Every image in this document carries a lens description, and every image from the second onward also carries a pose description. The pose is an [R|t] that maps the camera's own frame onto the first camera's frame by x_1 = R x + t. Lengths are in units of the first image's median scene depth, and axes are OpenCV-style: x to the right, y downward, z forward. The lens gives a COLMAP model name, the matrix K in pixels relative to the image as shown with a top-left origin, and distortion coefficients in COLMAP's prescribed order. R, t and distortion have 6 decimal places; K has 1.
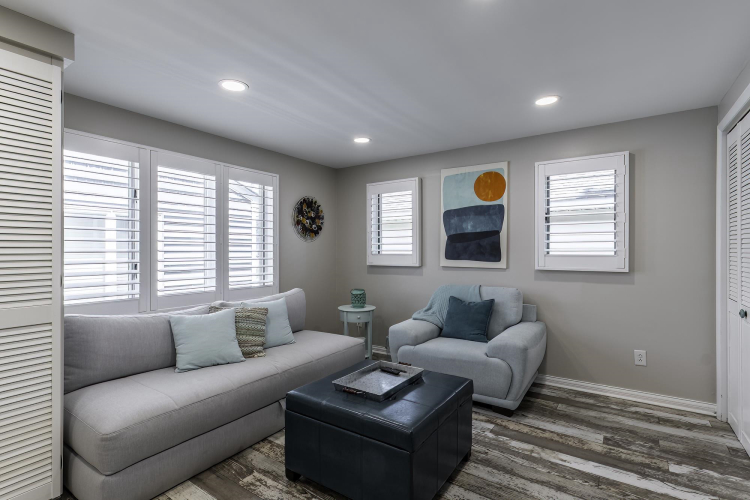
lens RADIAL K [[362.4, 0, 377.3], [0, 362.4, 249.0], [0, 0, 1]] dist [-0.000744, 0.000291]
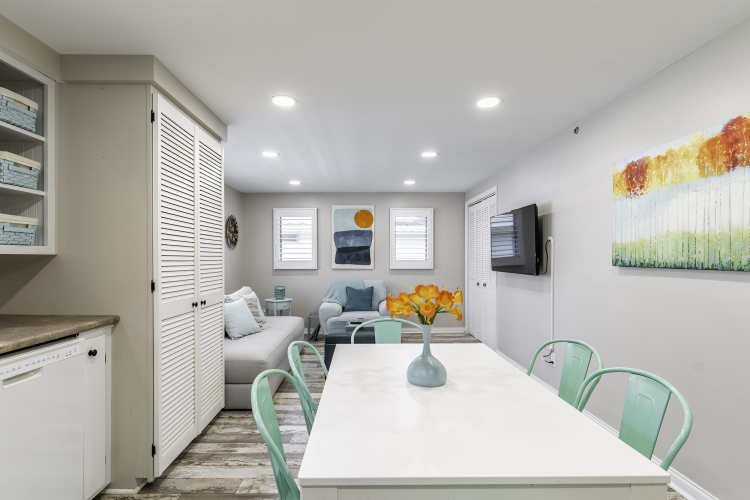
lens RADIAL K [[362.4, 0, 371.5], [0, 362.4, 252.9], [0, 0, 1]] dist [-0.000744, 0.000291]
pose [[0.812832, 0.003629, 0.582487, -0.603215], [-0.005052, 0.999987, 0.000820, -0.020244], [-0.582476, -0.003609, 0.812840, -0.345918]]
